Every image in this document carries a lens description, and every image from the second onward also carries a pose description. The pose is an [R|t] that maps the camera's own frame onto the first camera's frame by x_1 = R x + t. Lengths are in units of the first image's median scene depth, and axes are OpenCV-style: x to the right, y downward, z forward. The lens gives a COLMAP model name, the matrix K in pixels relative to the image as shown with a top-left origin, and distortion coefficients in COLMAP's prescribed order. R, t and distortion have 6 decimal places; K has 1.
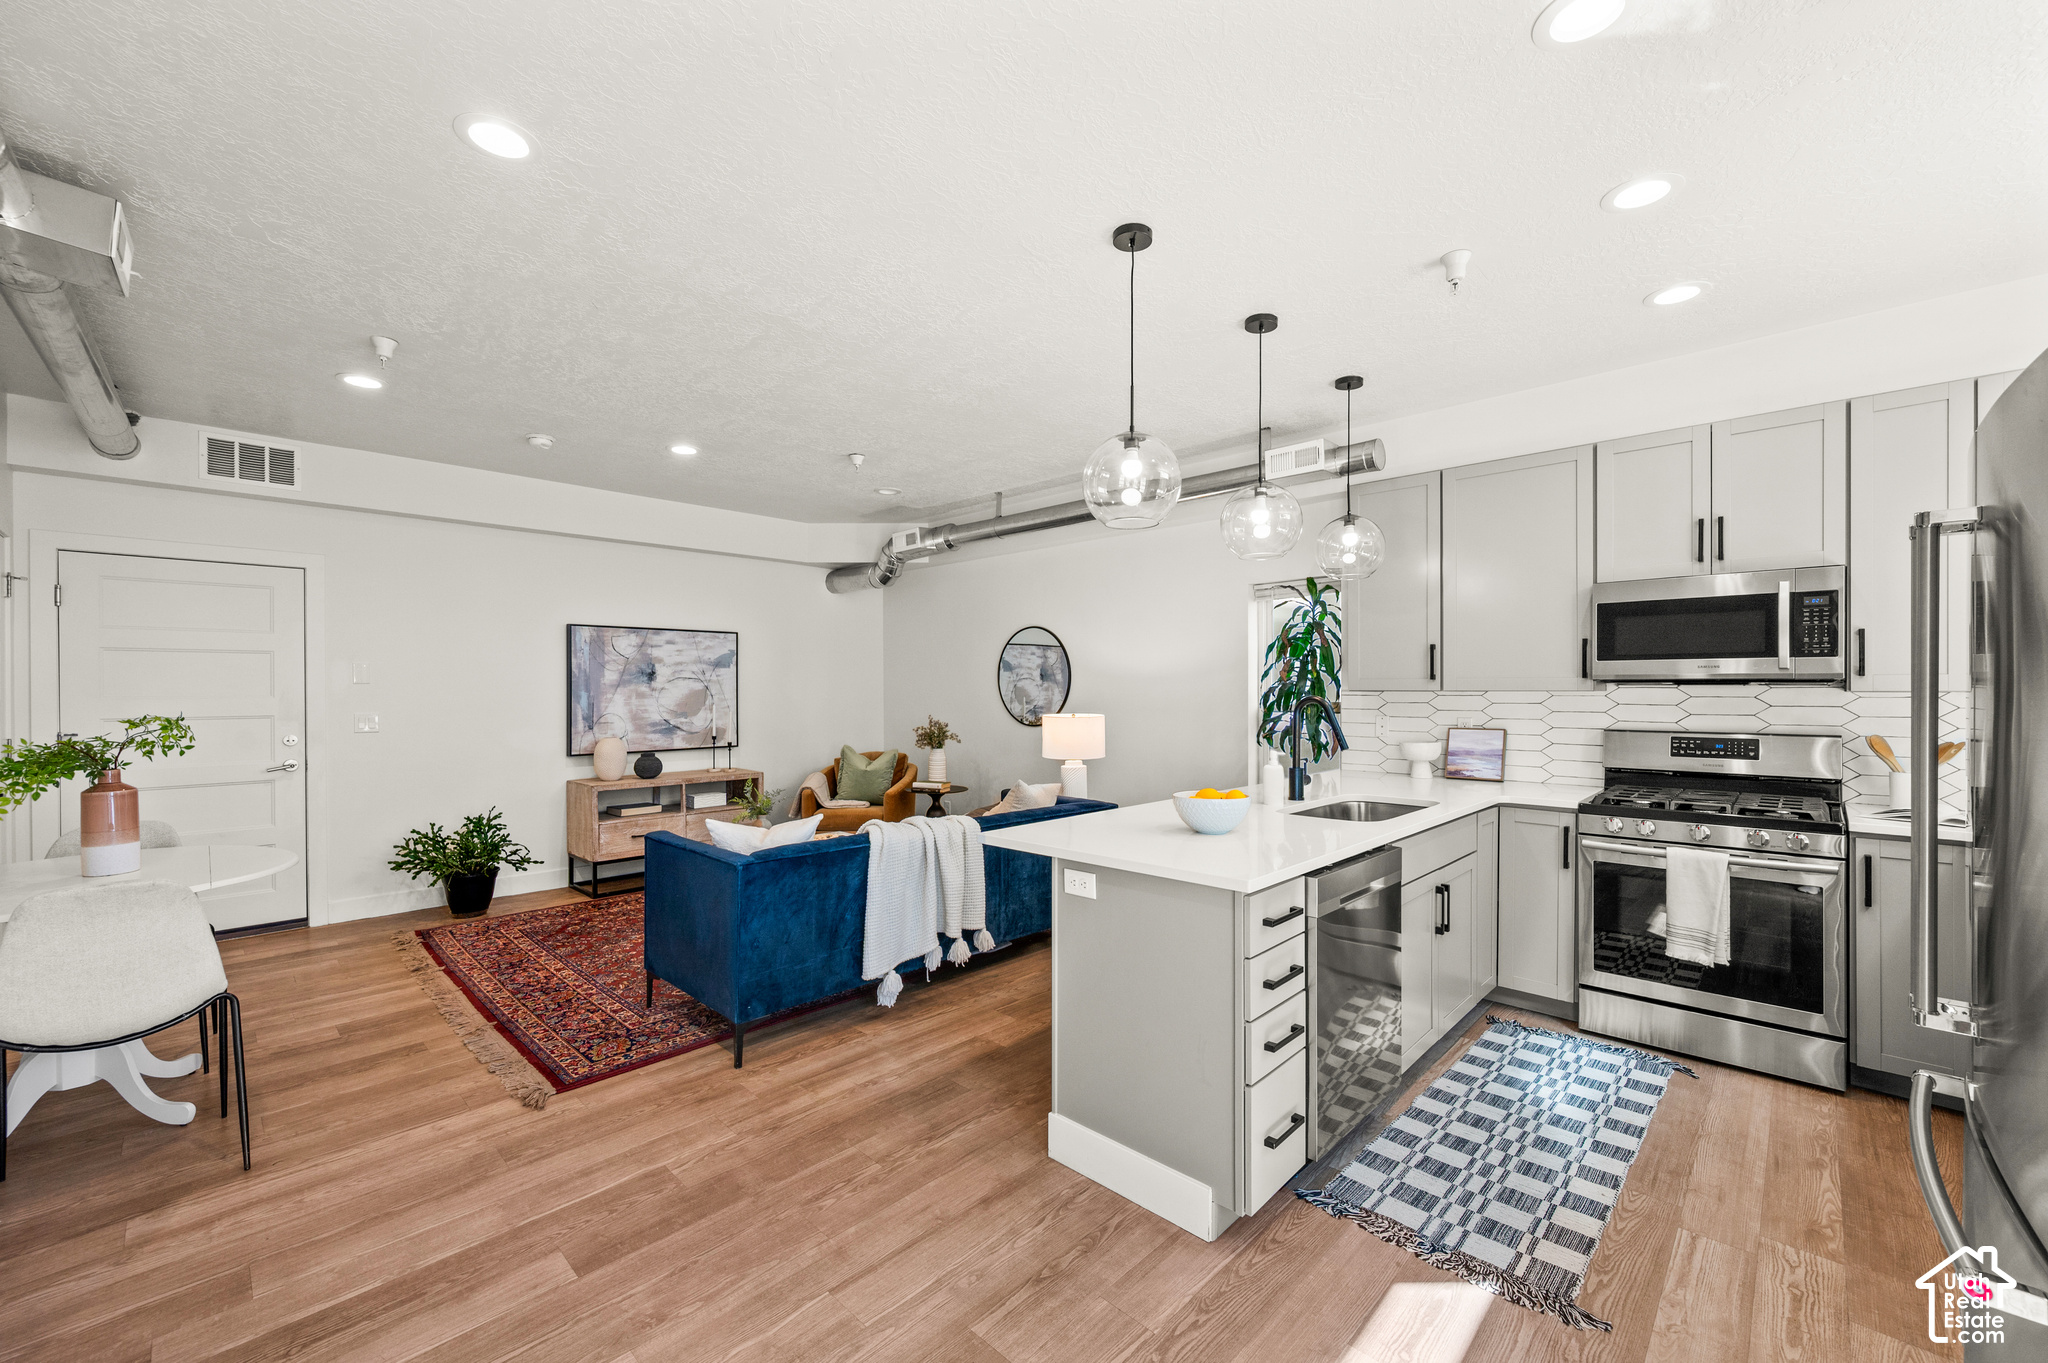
lens RADIAL K [[817.5, 0, 1032.9], [0, 817.5, 692.1], [0, 0, 1]] dist [0.004172, -0.001327]
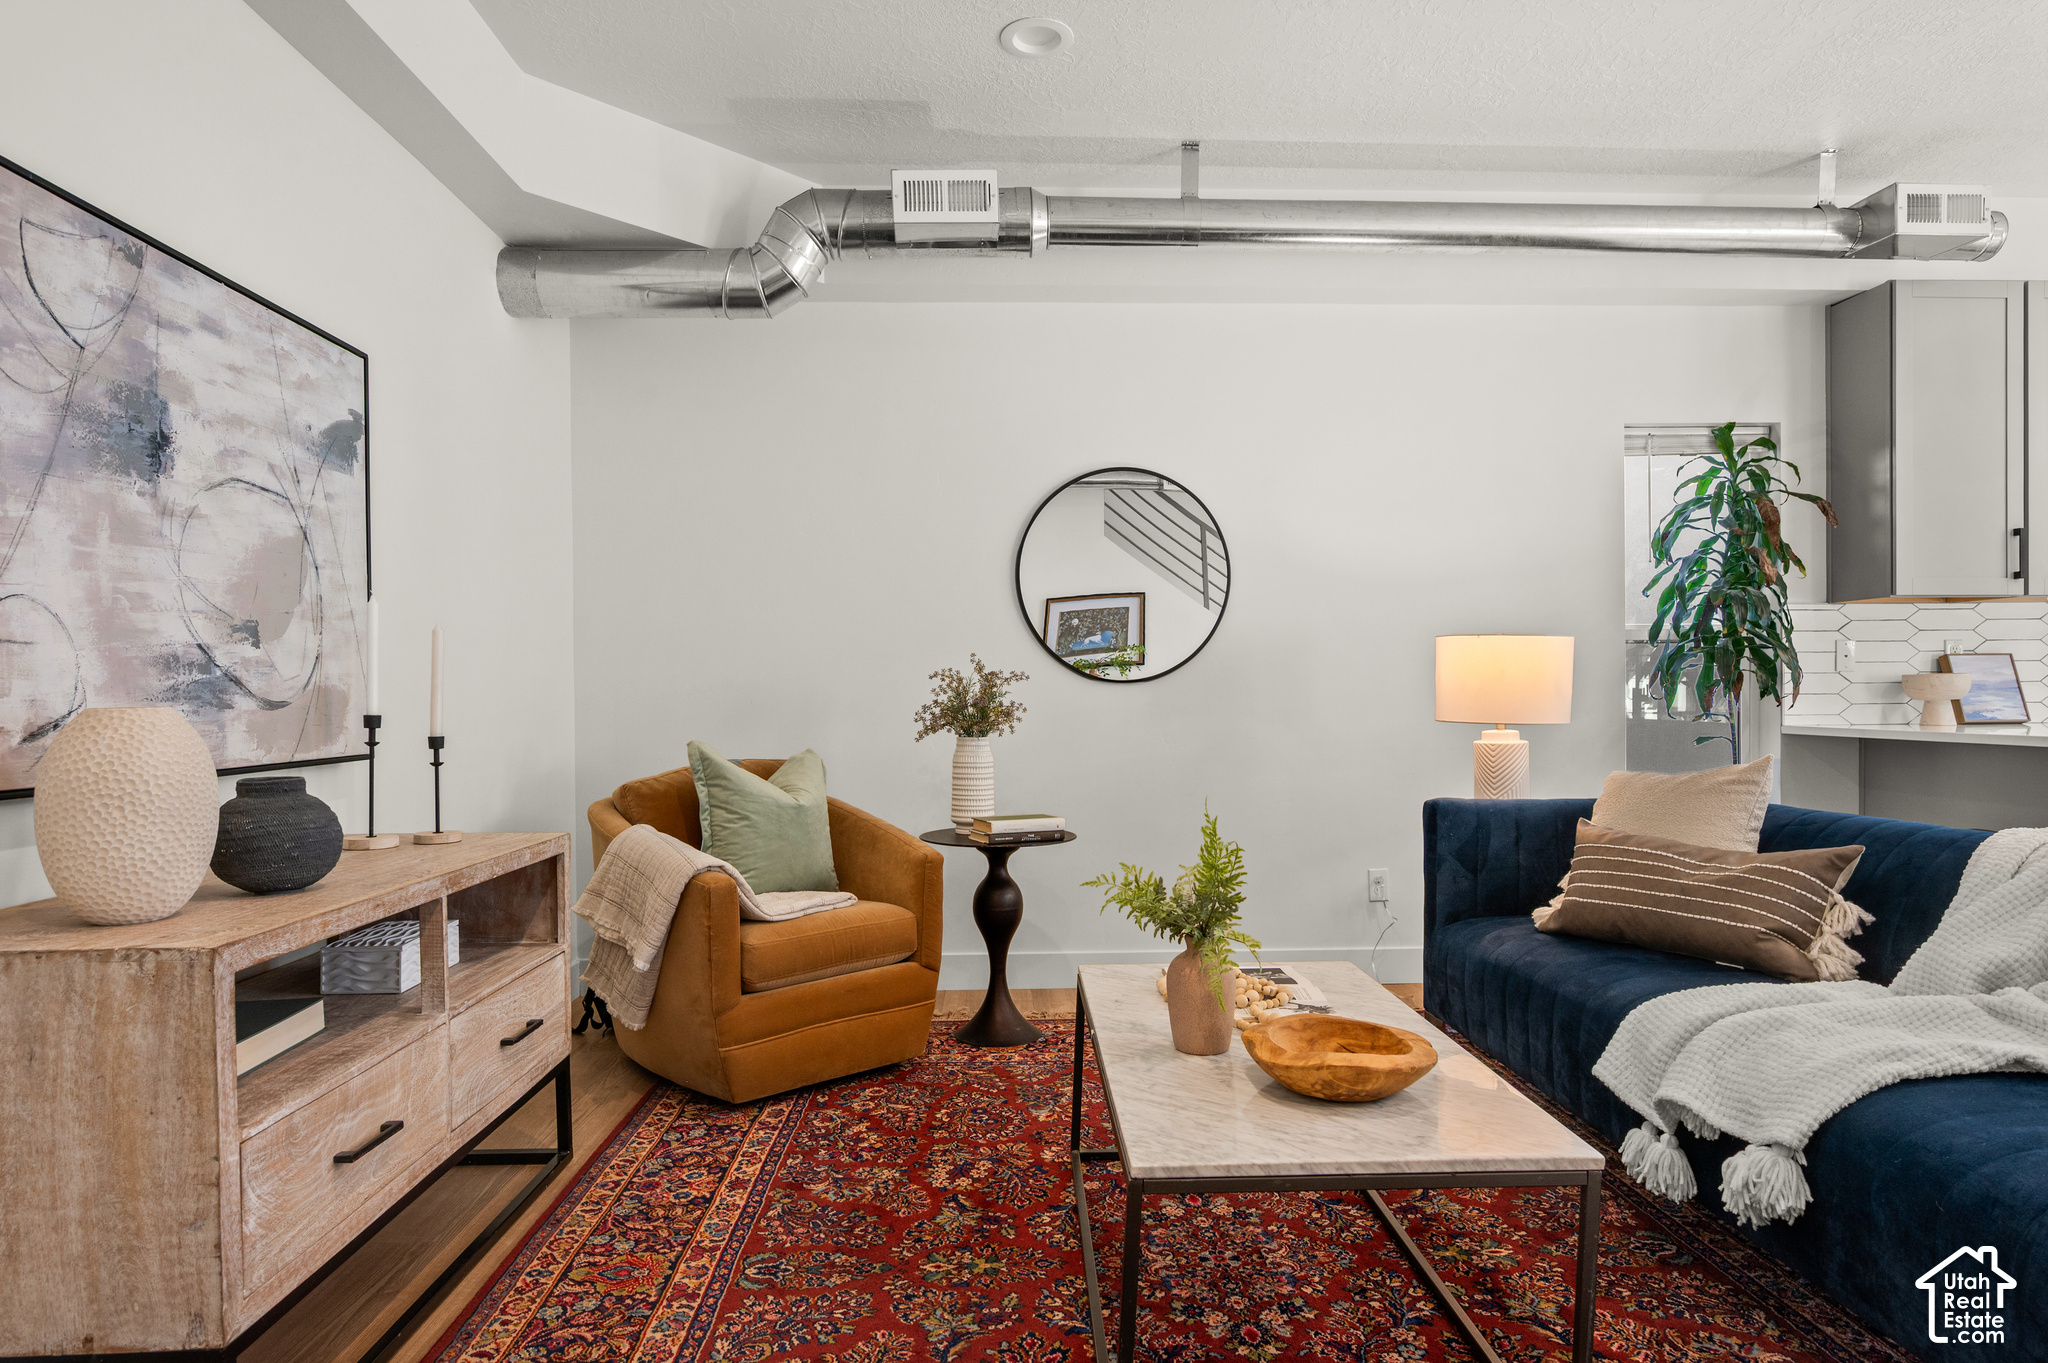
lens RADIAL K [[1171.6, 0, 1038.6], [0, 1171.6, 699.0], [0, 0, 1]] dist [0.003145, -0.001581]
pose [[0.691990, -0.007973, 0.721863, -0.955678], [0.008182, 0.999961, 0.003201, 0.090658], [-0.721861, 0.003691, 0.692028, 1.069671]]
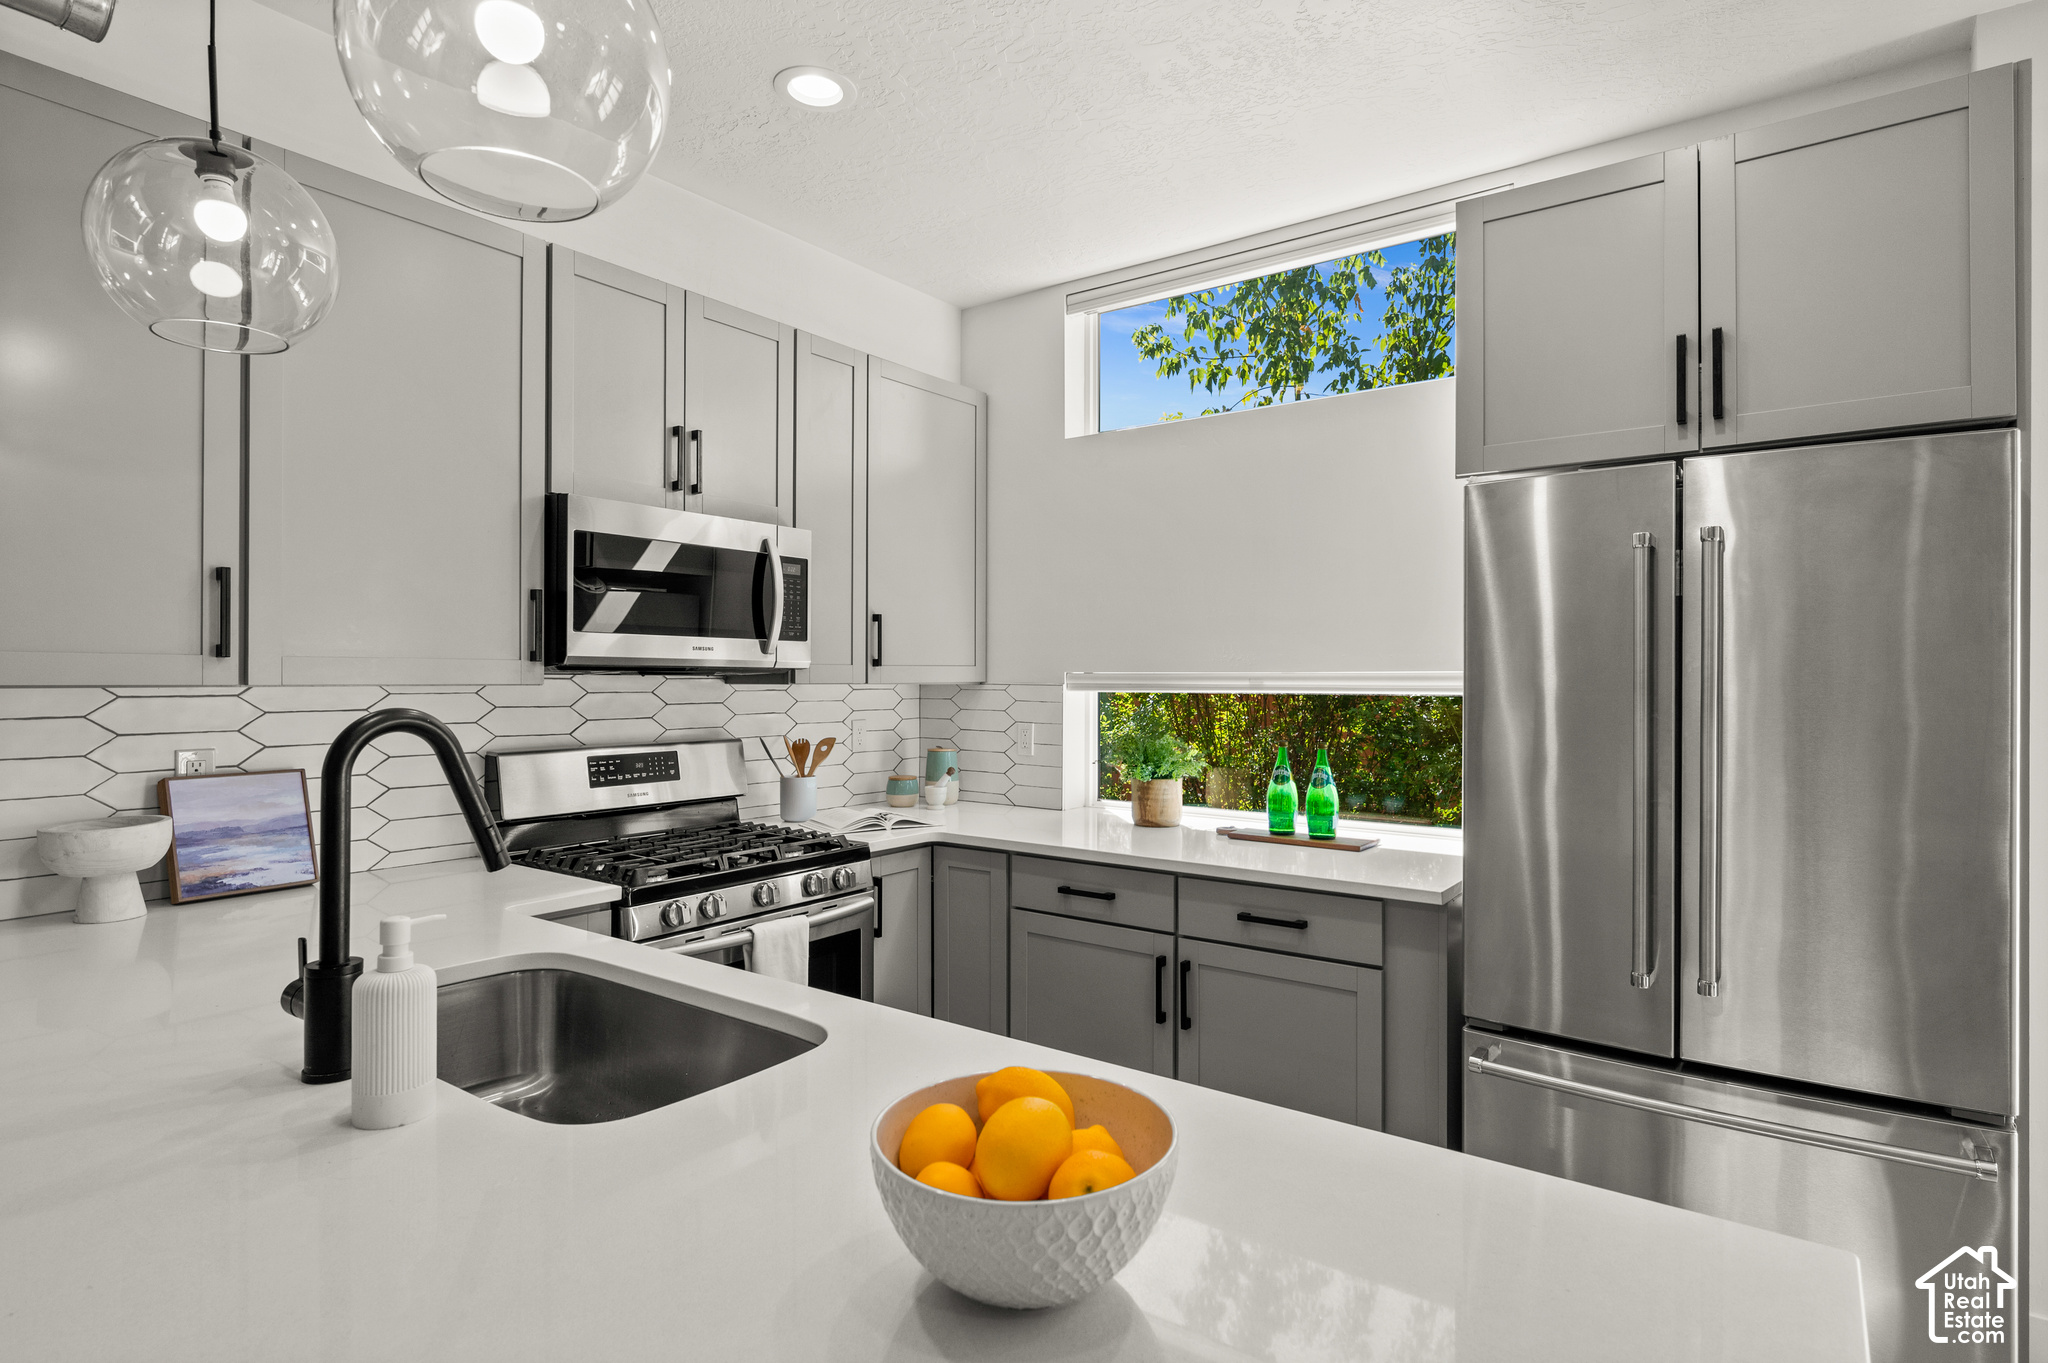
lens RADIAL K [[1056.6, 0, 1024.7], [0, 1056.6, 676.2], [0, 0, 1]] dist [-0.000846, 0.000266]
pose [[-0.133549, 0.000970, 0.991042, -0.074371], [-0.000681, 0.999999, -0.001071, -0.007115], [-0.991042, -0.000818, -0.133548, 0.806530]]
